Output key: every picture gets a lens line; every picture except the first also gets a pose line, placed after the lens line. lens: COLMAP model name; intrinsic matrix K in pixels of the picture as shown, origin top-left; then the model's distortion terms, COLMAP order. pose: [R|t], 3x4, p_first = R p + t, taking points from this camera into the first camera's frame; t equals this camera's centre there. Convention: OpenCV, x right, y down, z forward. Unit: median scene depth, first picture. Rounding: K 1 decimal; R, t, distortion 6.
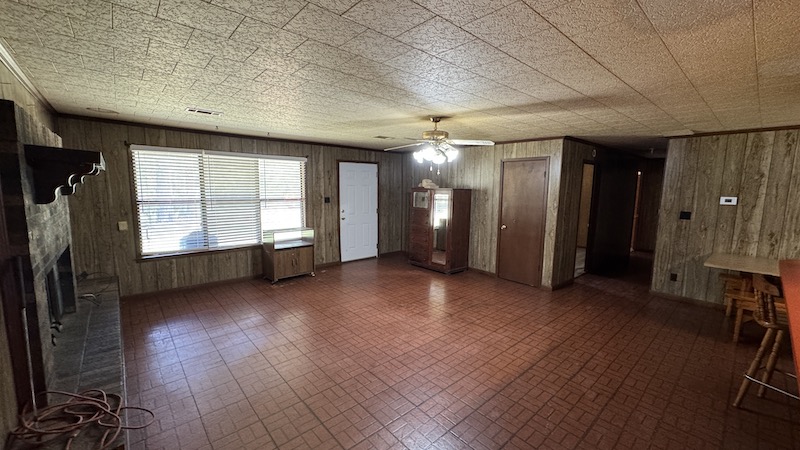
lens RADIAL K [[319.7, 0, 402.0], [0, 319.7, 222.5], [0, 0, 1]] dist [-0.004928, 0.000152]
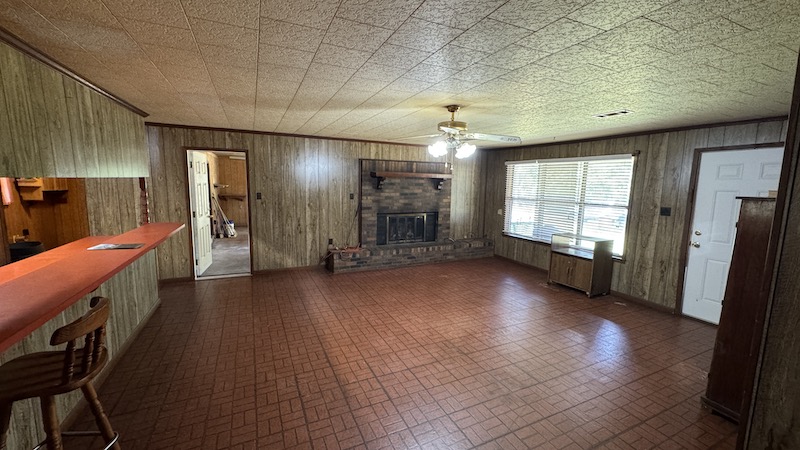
lens RADIAL K [[319.7, 0, 398.0], [0, 319.7, 226.5], [0, 0, 1]] dist [-0.004928, 0.000152]
pose [[-0.289377, 0.111137, -0.950741, 0.839655], [-0.134071, 0.978740, 0.155217, -0.099316], [0.947779, 0.172383, -0.268325, 0.942709]]
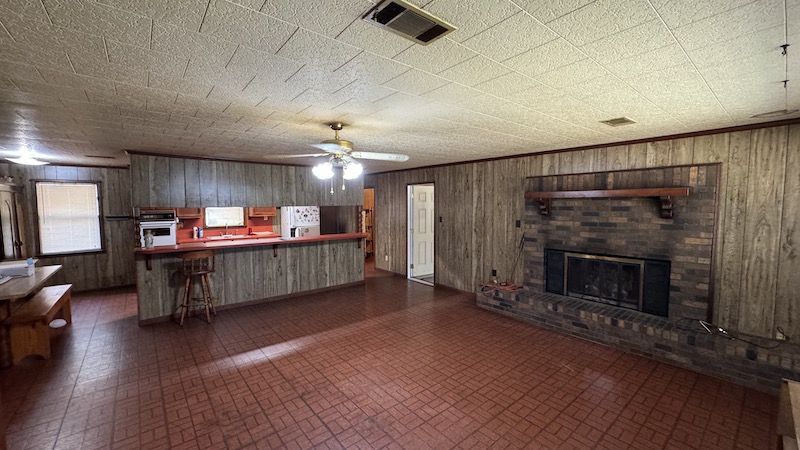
lens RADIAL K [[319.7, 0, 399.8], [0, 319.7, 226.0], [0, 0, 1]] dist [-0.004928, 0.000152]
pose [[-0.999102, -0.015938, 0.039253, -0.072782], [-0.008474, 0.982994, 0.183444, -0.183013], [-0.041509, 0.182947, -0.982246, 1.501448]]
